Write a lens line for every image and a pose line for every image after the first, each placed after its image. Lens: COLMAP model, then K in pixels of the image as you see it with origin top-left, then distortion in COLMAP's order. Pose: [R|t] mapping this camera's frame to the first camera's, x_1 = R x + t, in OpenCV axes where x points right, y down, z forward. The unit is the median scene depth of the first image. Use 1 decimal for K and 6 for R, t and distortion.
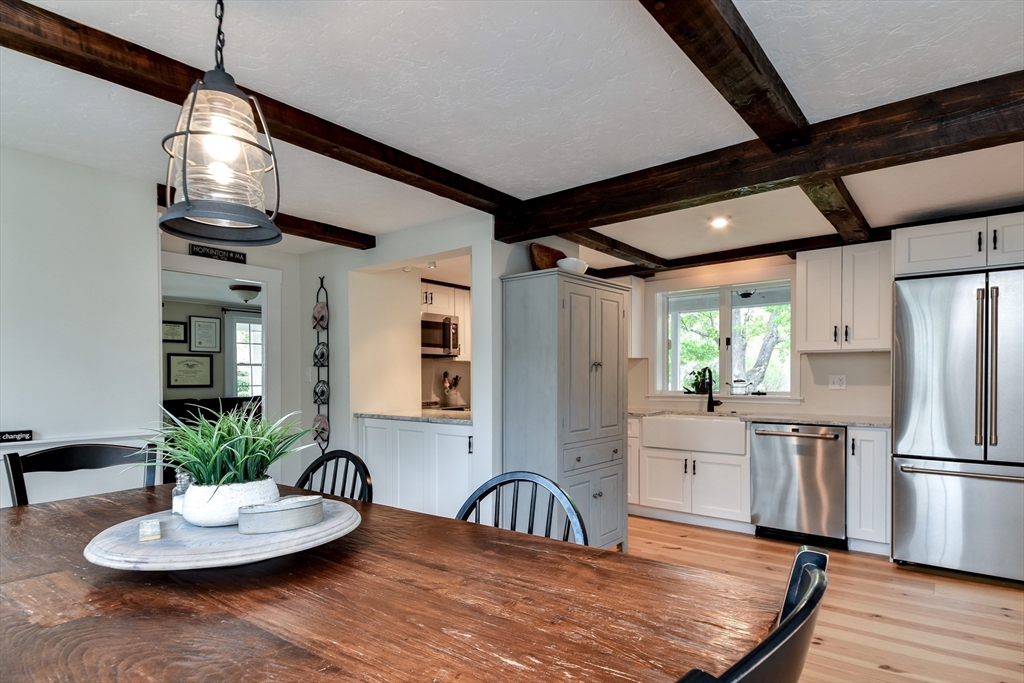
lens RADIAL K [[541.5, 0, 509.2], [0, 541.5, 378.7], [0, 0, 1]] dist [0.058356, -0.070952]
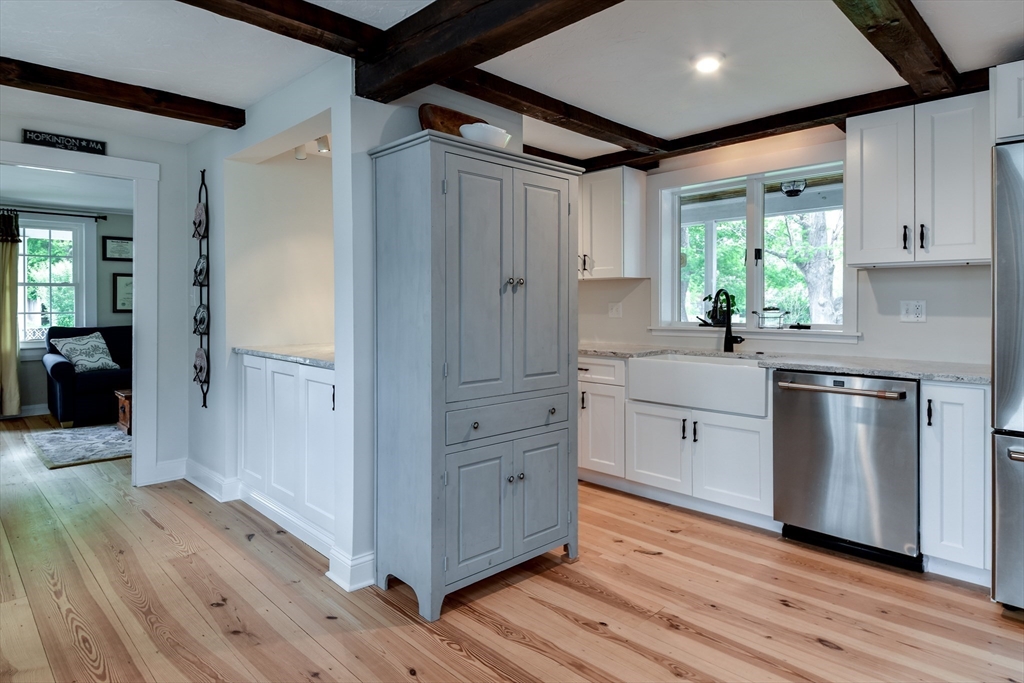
lens RADIAL K [[582.1, 0, 510.9], [0, 582.1, 304.0], [0, 0, 1]] dist [0.031419, -0.023947]
pose [[0.994336, 0.004748, -0.106173, 0.196467], [-0.005212, 0.999978, -0.004092, 0.003088], [0.106151, 0.004623, 0.994339, 0.244023]]
